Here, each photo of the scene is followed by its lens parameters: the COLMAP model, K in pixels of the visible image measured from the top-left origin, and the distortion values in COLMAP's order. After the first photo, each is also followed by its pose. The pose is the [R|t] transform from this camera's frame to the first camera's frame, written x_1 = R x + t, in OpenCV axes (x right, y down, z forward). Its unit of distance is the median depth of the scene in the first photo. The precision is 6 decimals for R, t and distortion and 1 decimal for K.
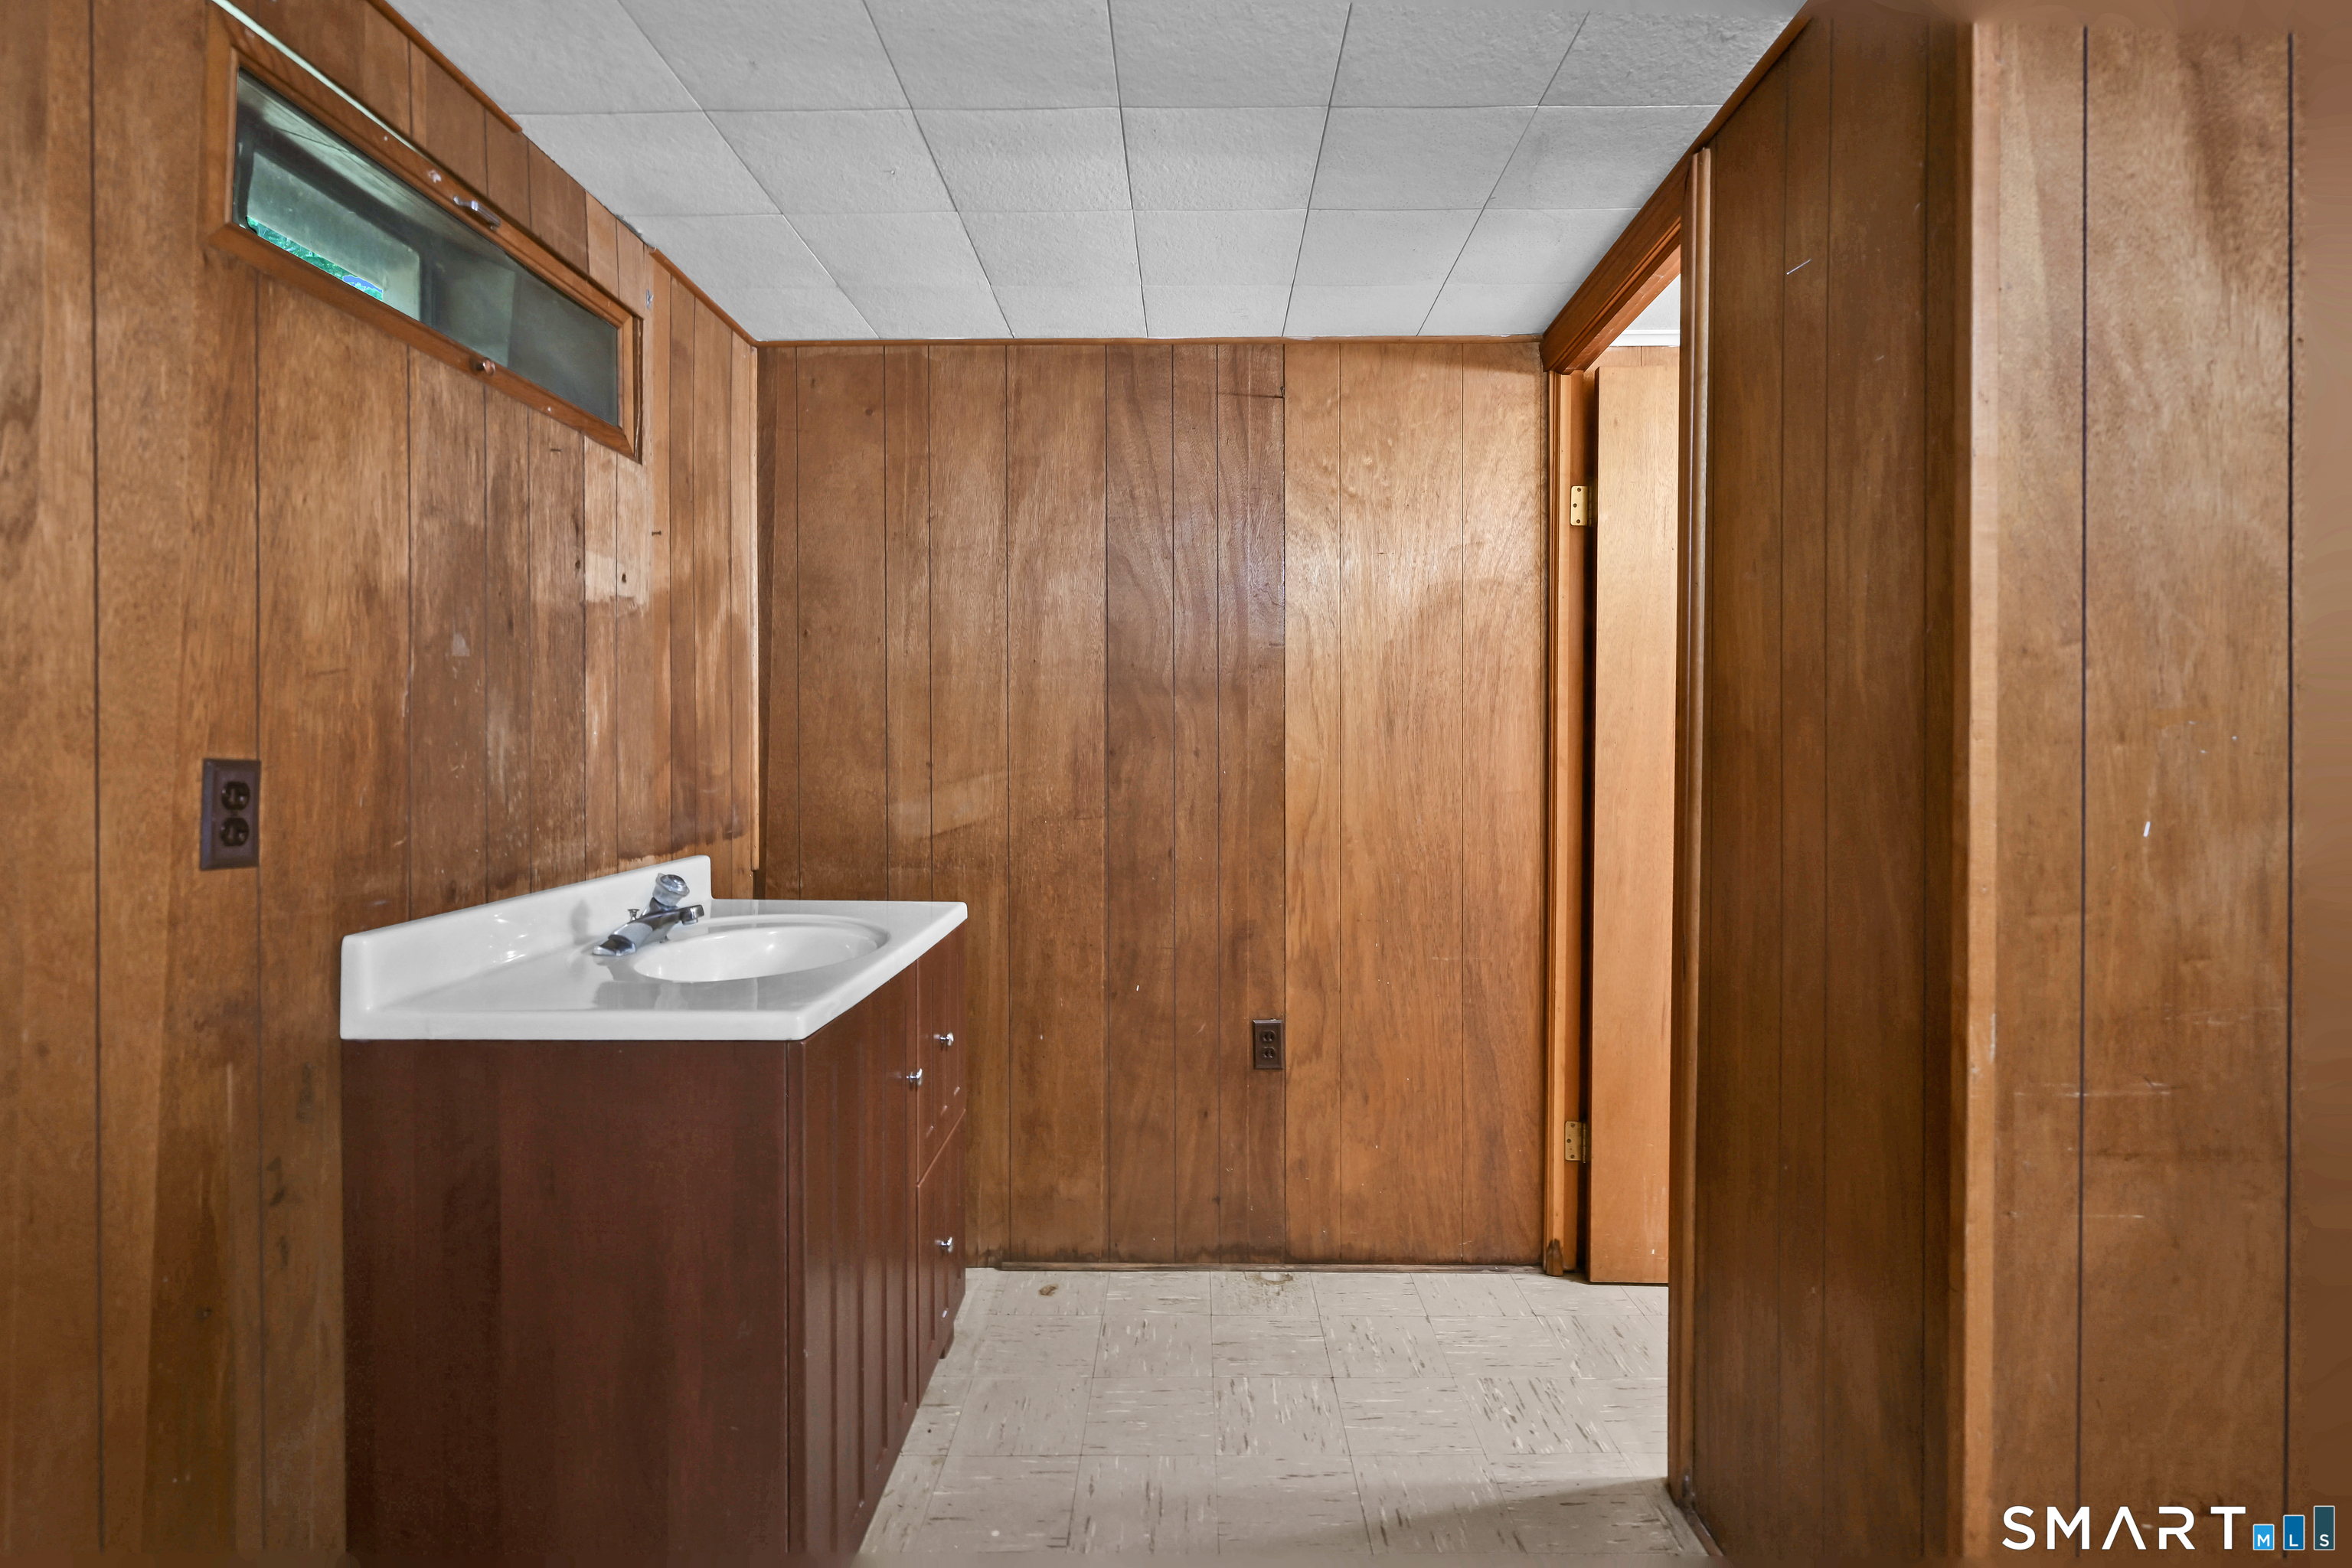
lens RADIAL K [[1111.9, 0, 1176.5], [0, 1111.9, 754.7], [0, 0, 1]] dist [-0.003580, 0.001205]
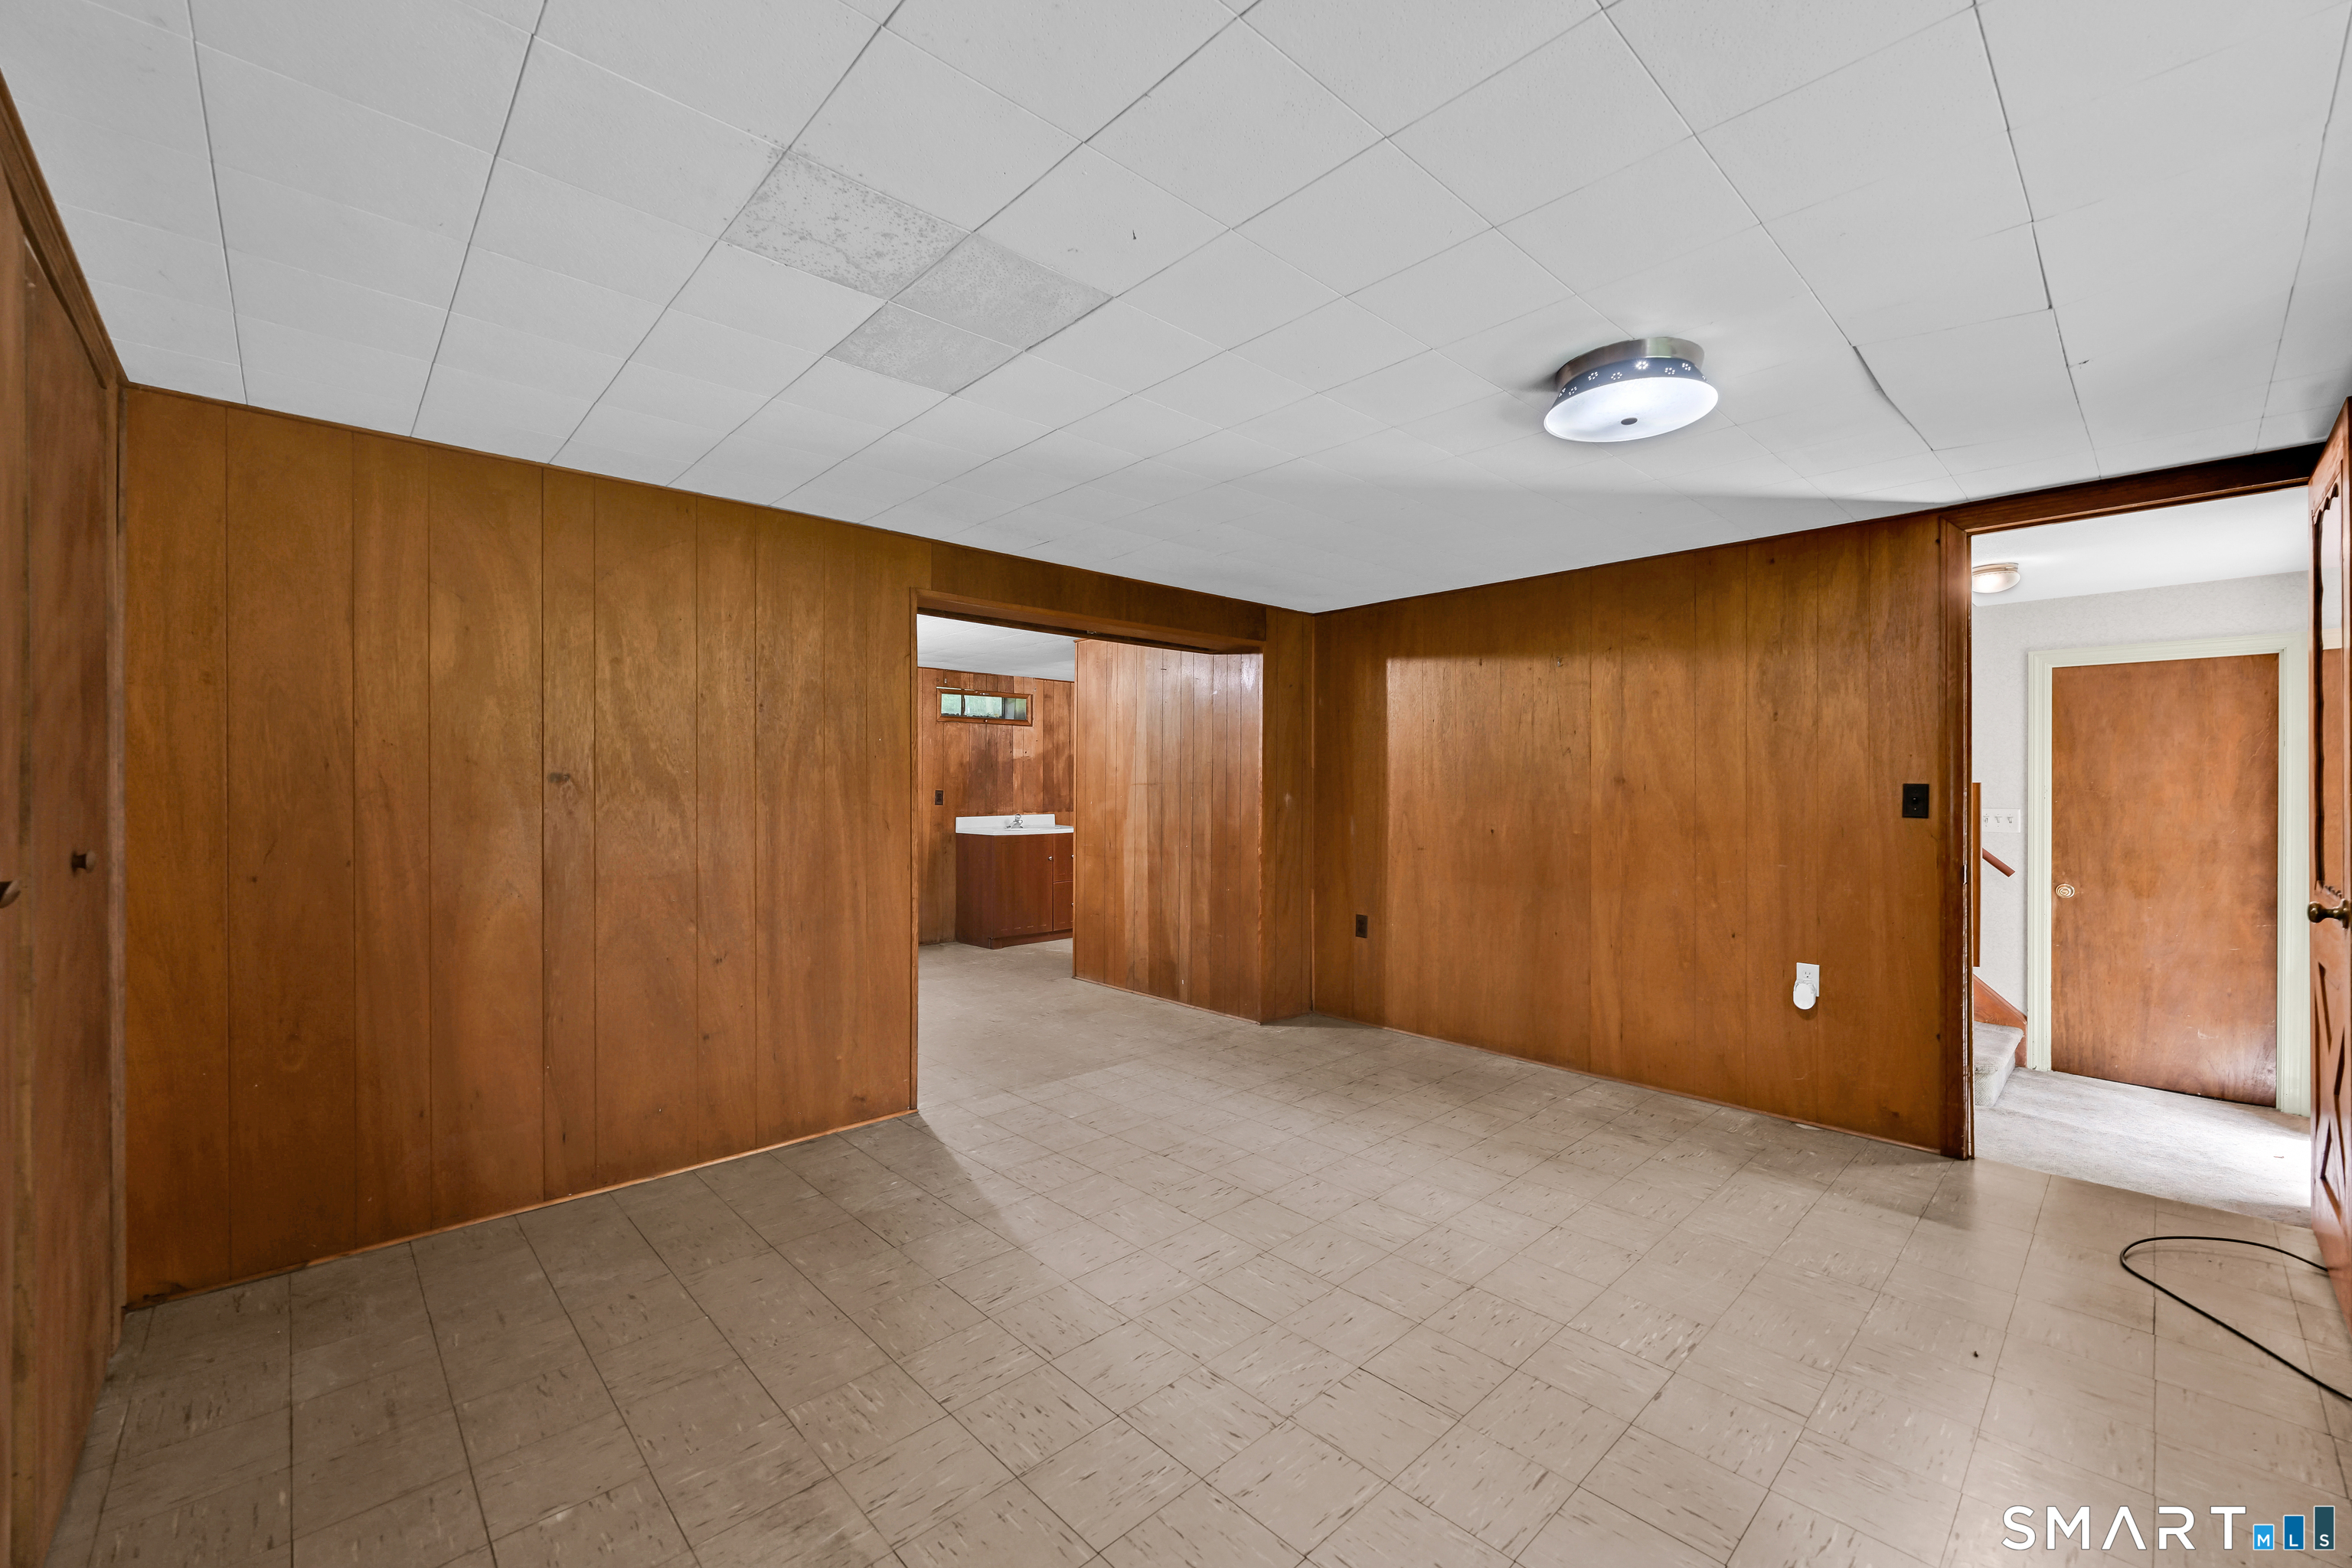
lens RADIAL K [[947.1, 0, 1186.9], [0, 947.1, 786.3], [0, 0, 1]] dist [-0.002136, 0.000089]
pose [[0.695412, 0.001966, -0.718608, 2.190996], [-0.005616, 0.999981, -0.002698, -0.005904], [0.718589, 0.005912, 0.695410, -0.994807]]
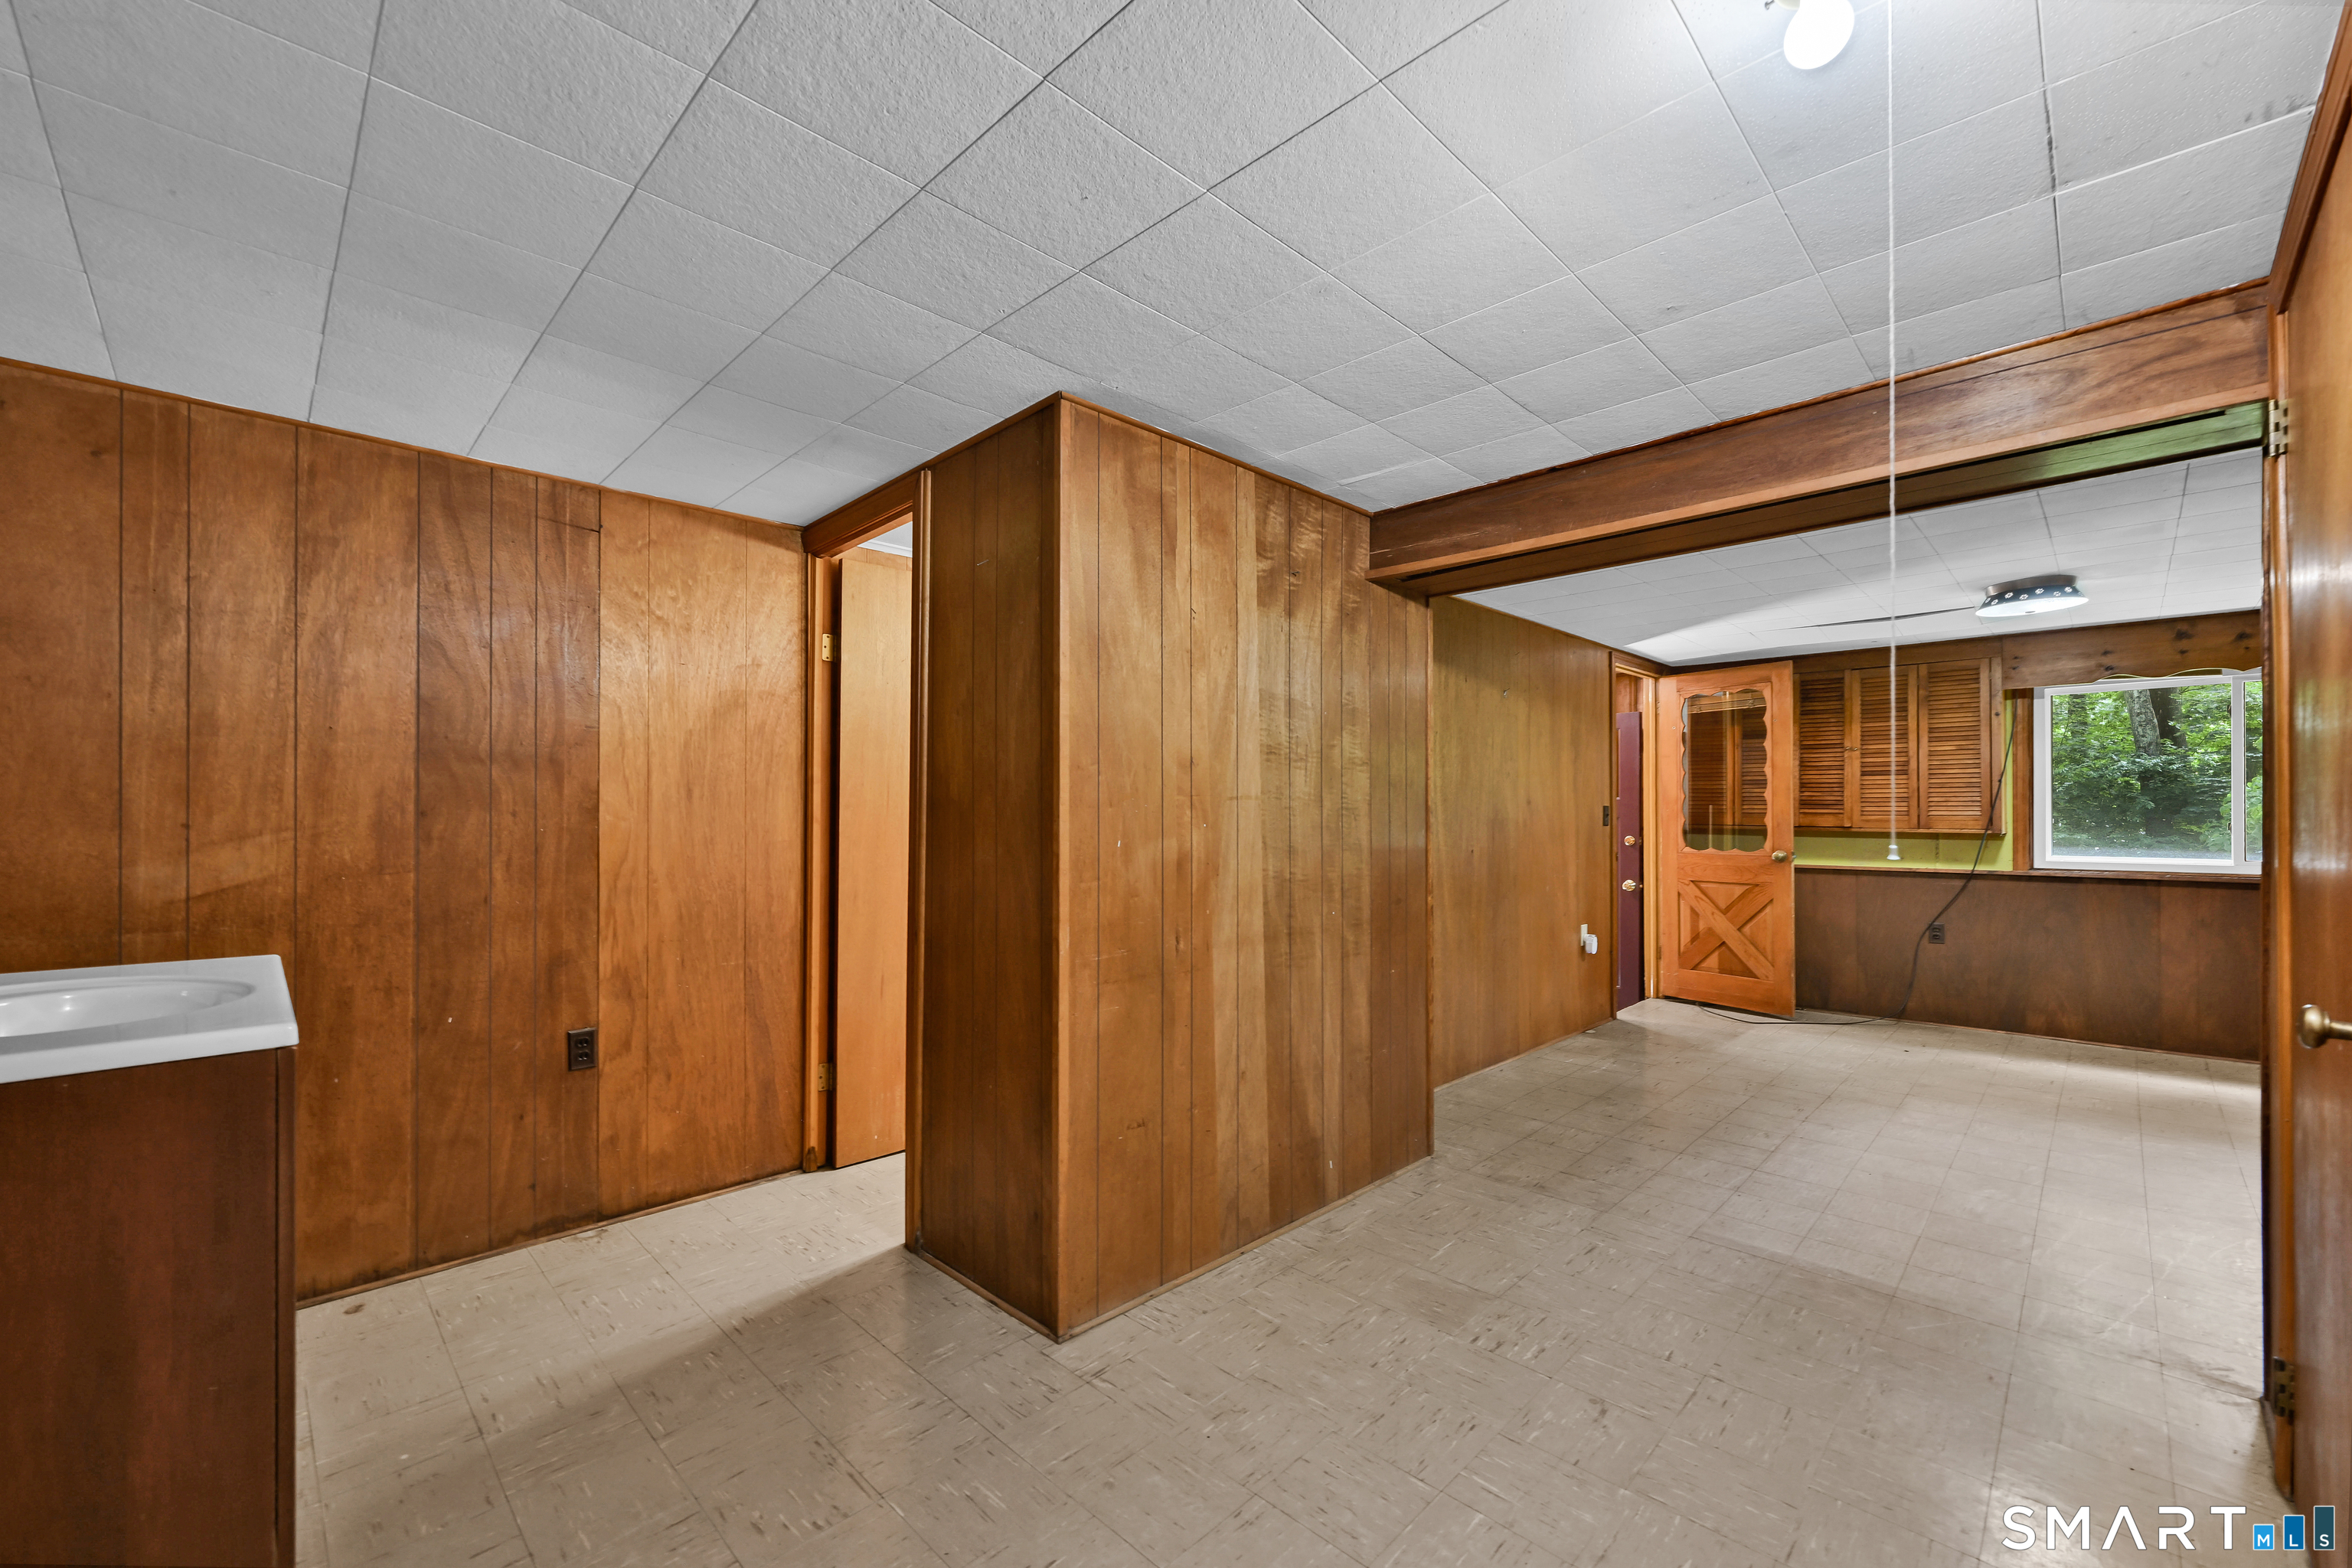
lens RADIAL K [[947.1, 0, 1196.3], [0, 947.1, 802.1], [0, 0, 1]] dist [-0.002136, 0.000089]
pose [[0.692667, 0.008114, 0.721212, -0.207151], [0.004220, 0.999874, -0.015302, 0.004375], [-0.721245, 0.013642, 0.692545, -0.229237]]
